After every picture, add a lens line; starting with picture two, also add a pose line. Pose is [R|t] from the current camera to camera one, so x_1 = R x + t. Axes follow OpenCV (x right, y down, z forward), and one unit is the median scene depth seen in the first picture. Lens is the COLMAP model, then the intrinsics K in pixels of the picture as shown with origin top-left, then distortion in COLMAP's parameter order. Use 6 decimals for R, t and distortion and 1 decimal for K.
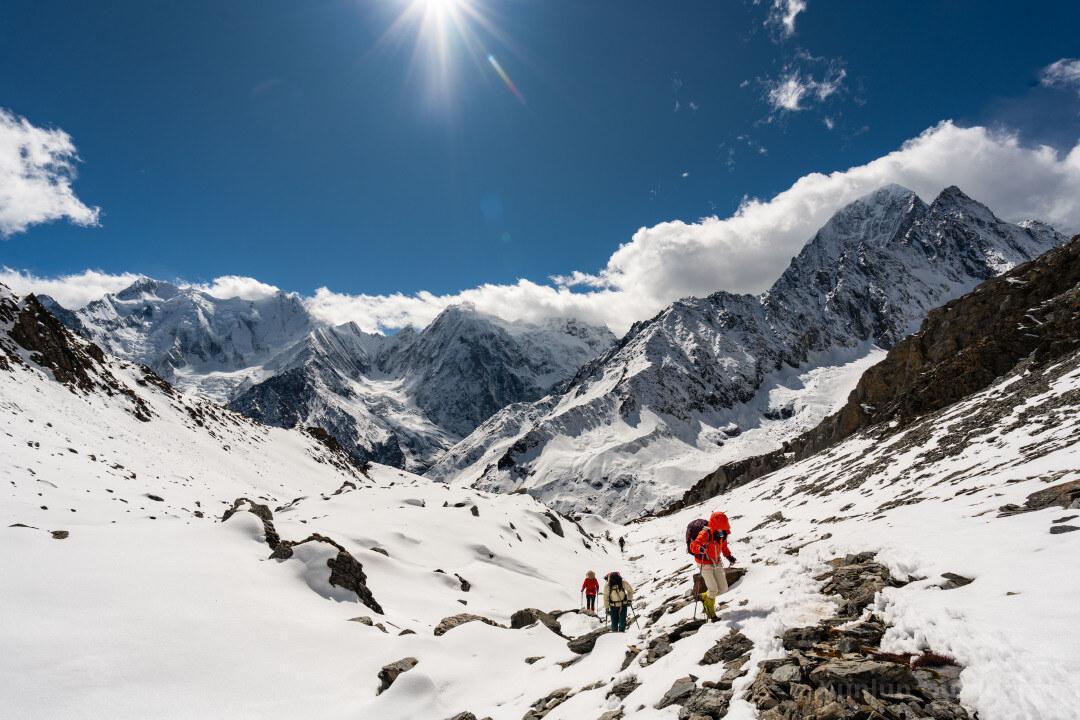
lens RADIAL K [[486.6, 0, 540.0], [0, 486.6, 360.0], [0, 0, 1]] dist [0.000693, 0.000105]
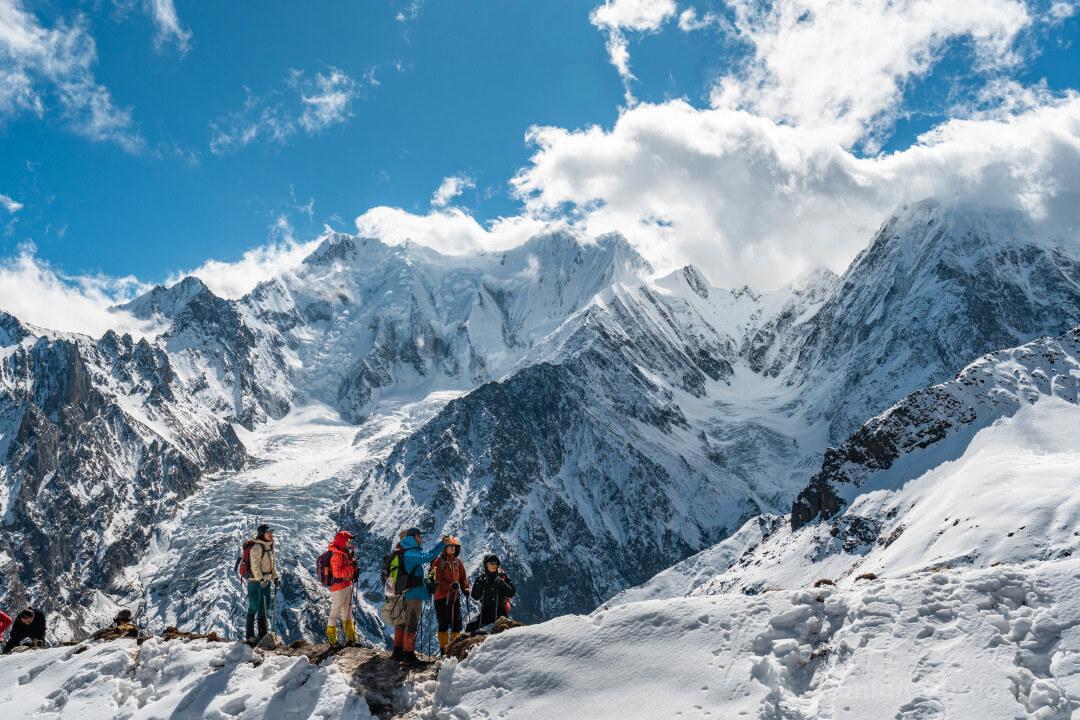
lens RADIAL K [[1084.0, 0, 519.2], [0, 1084.0, 363.2], [0, 0, 1]] dist [0.006424, 0.007968]
pose [[0.826319, -0.075745, -0.558085, 0.084574], [0.067933, 0.997085, -0.034744, 0.091822], [0.559090, -0.009203, 0.829056, 0.268981]]
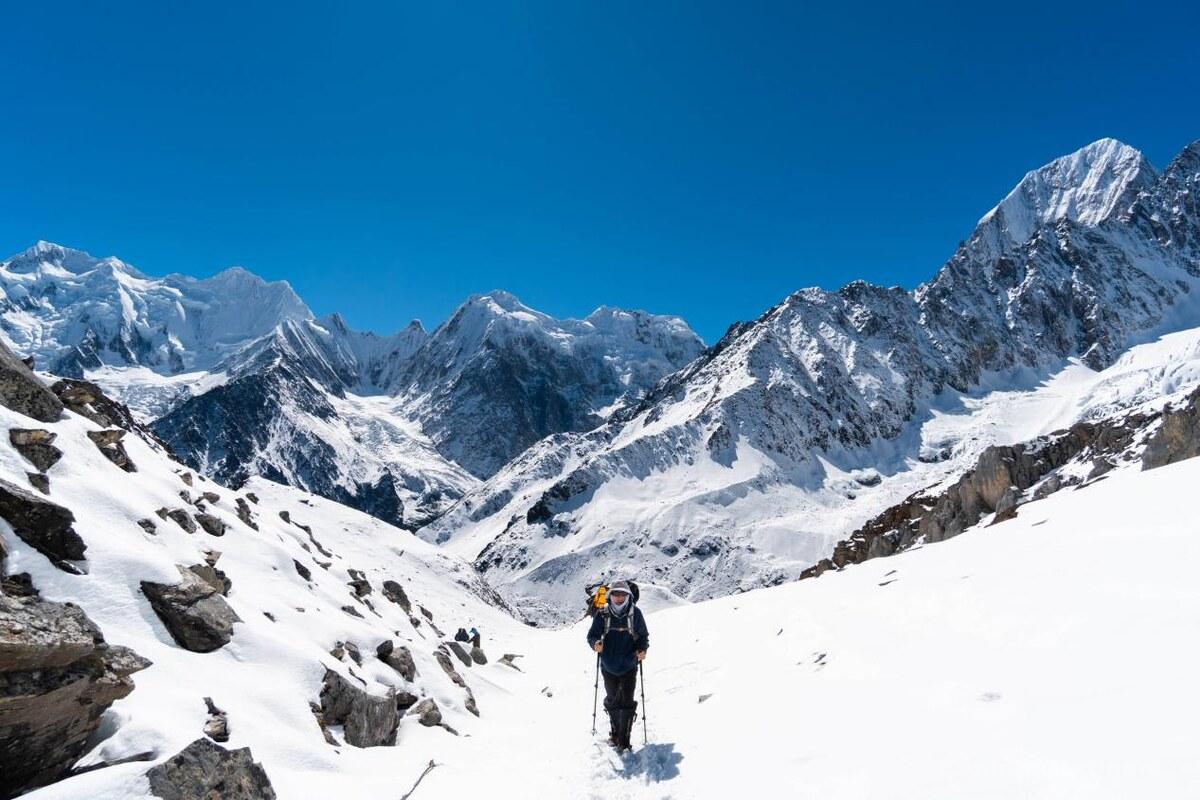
lens RADIAL K [[673.9, 0, 596.2], [0, 673.9, 397.1], [0, 0, 1]] dist [-0.001947, -0.000432]
pose [[0.999440, 0.033322, -0.002984, 0.005270], [-0.033234, 0.999117, 0.025724, 0.012224], [0.003838, -0.025610, 0.999665, 0.034171]]
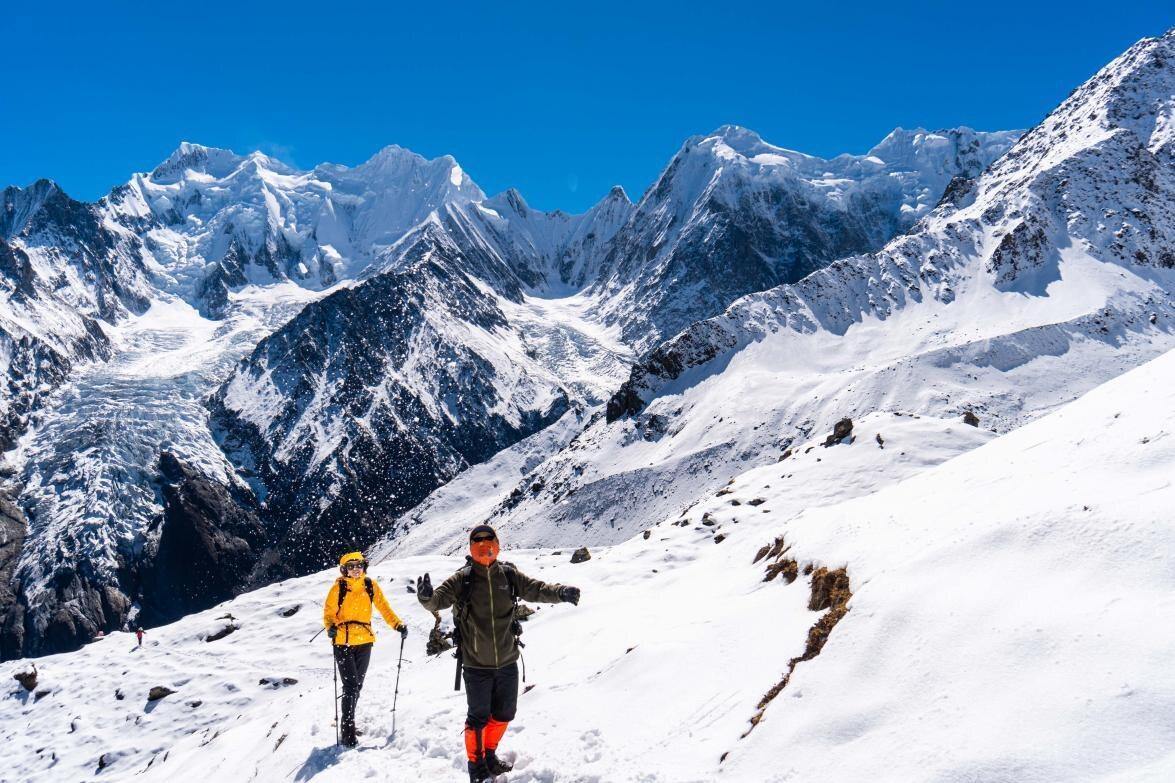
lens RADIAL K [[924.8, 0, 573.8], [0, 924.8, 390.9], [0, 0, 1]] dist [0.002689, 0.002419]
pose [[0.932980, -0.005388, -0.359889, 0.091911], [0.048437, 0.992672, 0.110707, 0.078105], [0.356655, -0.120719, 0.926404, 0.221998]]
